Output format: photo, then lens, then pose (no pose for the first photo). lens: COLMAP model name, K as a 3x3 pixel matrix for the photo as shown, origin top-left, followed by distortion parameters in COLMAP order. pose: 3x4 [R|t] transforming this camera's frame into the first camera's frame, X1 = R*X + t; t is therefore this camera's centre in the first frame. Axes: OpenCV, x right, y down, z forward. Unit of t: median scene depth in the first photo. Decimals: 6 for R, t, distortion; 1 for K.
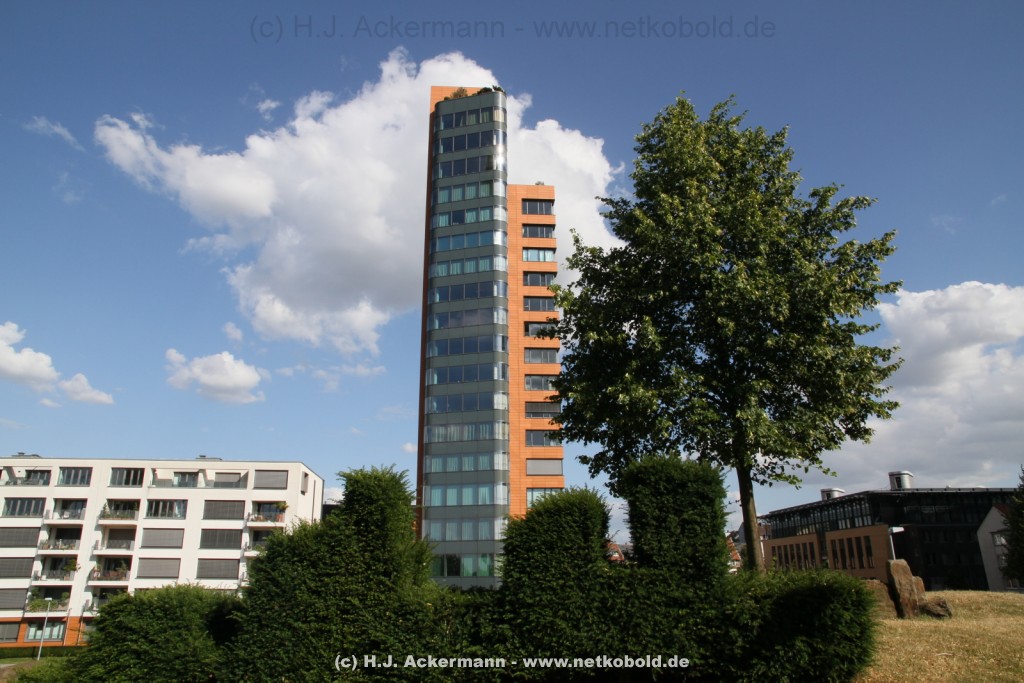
lens RADIAL K [[737.6, 0, 515.9], [0, 737.6, 343.0], [0, 0, 1]] dist [-0.083894, 0.044787]
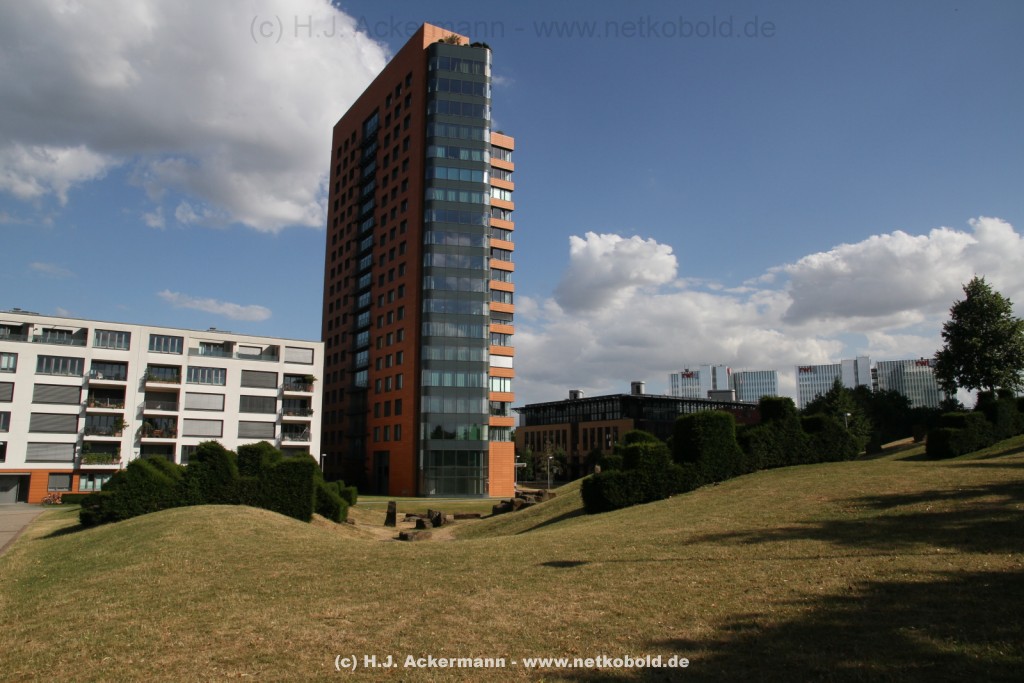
lens RADIAL K [[737.6, 0, 512.7], [0, 737.6, 349.7], [0, 0, 1]] dist [-0.083894, 0.044787]
pose [[0.882002, 0.083776, 0.463740, -0.537952], [-0.155279, 0.980780, 0.118150, -0.010996], [-0.444929, -0.176217, 0.878058, -0.157563]]
